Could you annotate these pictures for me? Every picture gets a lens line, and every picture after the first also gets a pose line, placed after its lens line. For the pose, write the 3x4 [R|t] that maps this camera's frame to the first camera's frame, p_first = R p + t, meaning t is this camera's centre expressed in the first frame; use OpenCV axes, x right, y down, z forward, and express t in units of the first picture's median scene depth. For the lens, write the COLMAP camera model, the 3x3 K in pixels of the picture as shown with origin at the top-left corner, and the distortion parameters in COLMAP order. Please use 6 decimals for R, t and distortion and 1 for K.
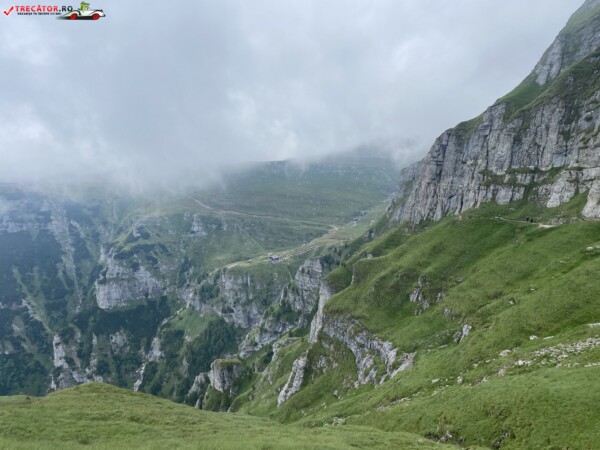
lens RADIAL K [[450.6, 0, 299.3], [0, 450.6, 216.9], [0, 0, 1]] dist [0.028045, -0.005764]
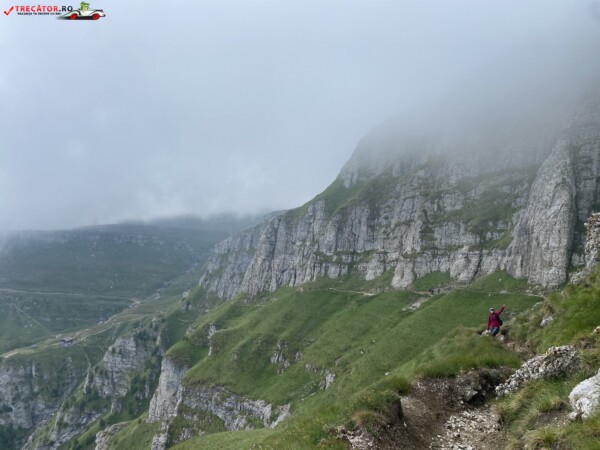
lens RADIAL K [[447.9, 0, 299.5], [0, 447.9, 226.9], [0, 0, 1]] dist [0.041163, -0.033644]
pose [[0.901326, 0.016730, 0.432819, -0.189550], [0.039867, 0.991808, -0.121359, -0.020605], [-0.431304, 0.126639, 0.893275, -0.124271]]
